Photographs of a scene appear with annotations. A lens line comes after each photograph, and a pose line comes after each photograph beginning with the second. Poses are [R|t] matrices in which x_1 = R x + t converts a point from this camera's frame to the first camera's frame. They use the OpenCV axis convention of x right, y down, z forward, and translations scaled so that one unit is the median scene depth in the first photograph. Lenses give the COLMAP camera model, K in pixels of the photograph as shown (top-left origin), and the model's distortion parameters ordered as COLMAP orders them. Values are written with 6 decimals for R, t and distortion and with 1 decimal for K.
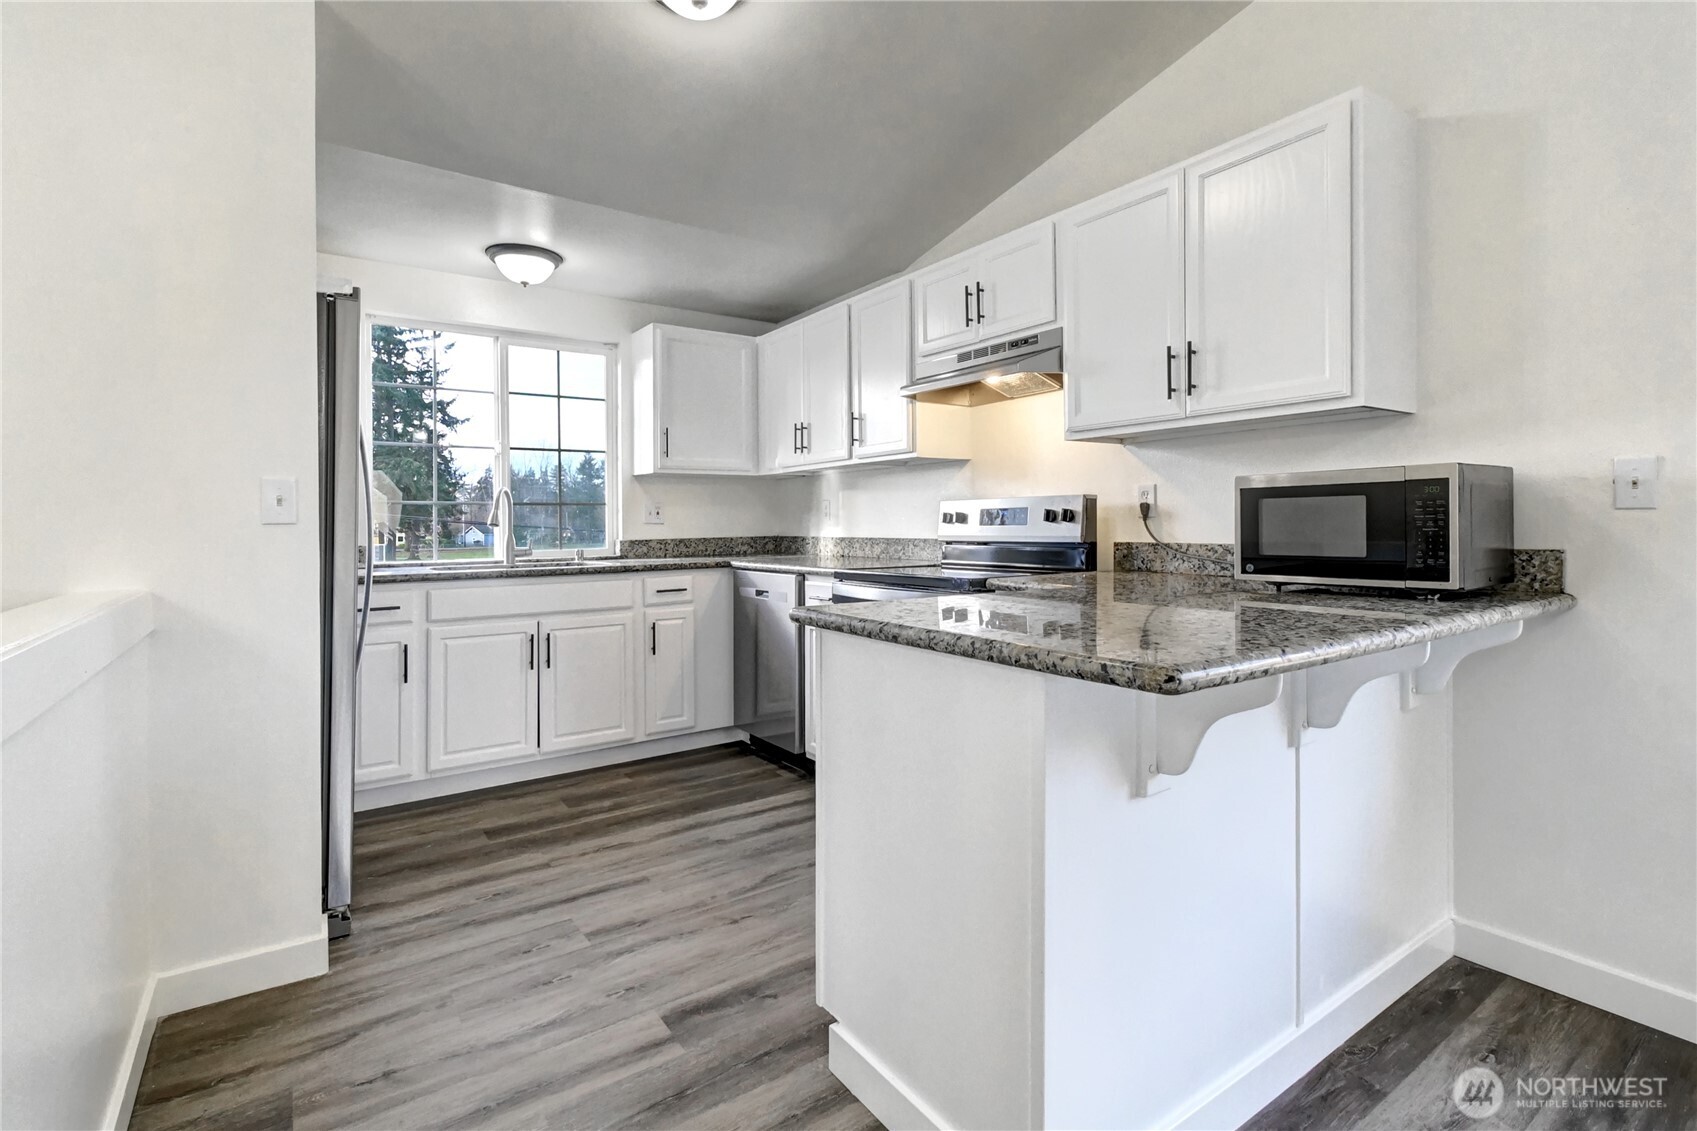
lens RADIAL K [[744.7, 0, 832.3], [0, 744.7, 528.9], [0, 0, 1]] dist [0.003990, -0.001281]
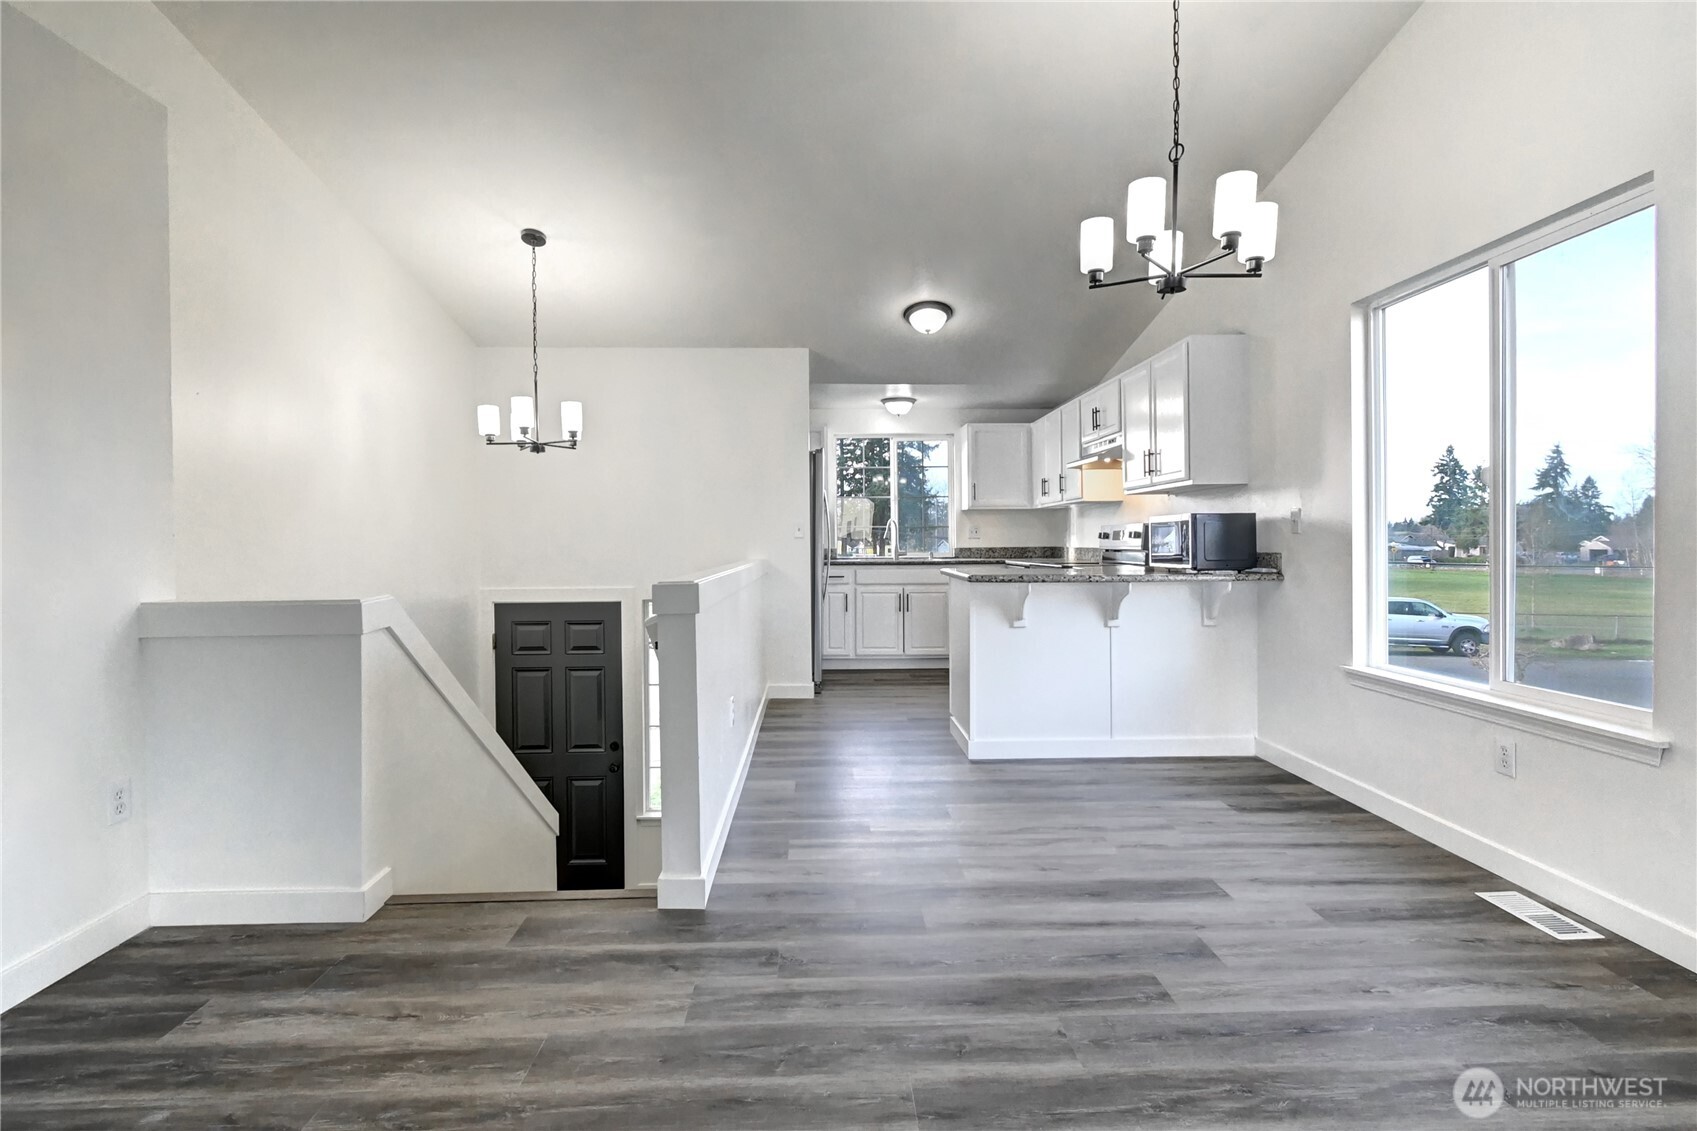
lens RADIAL K [[744.7, 0, 852.5], [0, 744.7, 540.1], [0, 0, 1]] dist [0.003990, -0.001281]
pose [[0.831026, 0.008701, -0.556166, 0.610355], [-0.012564, 0.999916, -0.003130, 0.008002], [0.556092, 0.009589, 0.831066, -0.730745]]
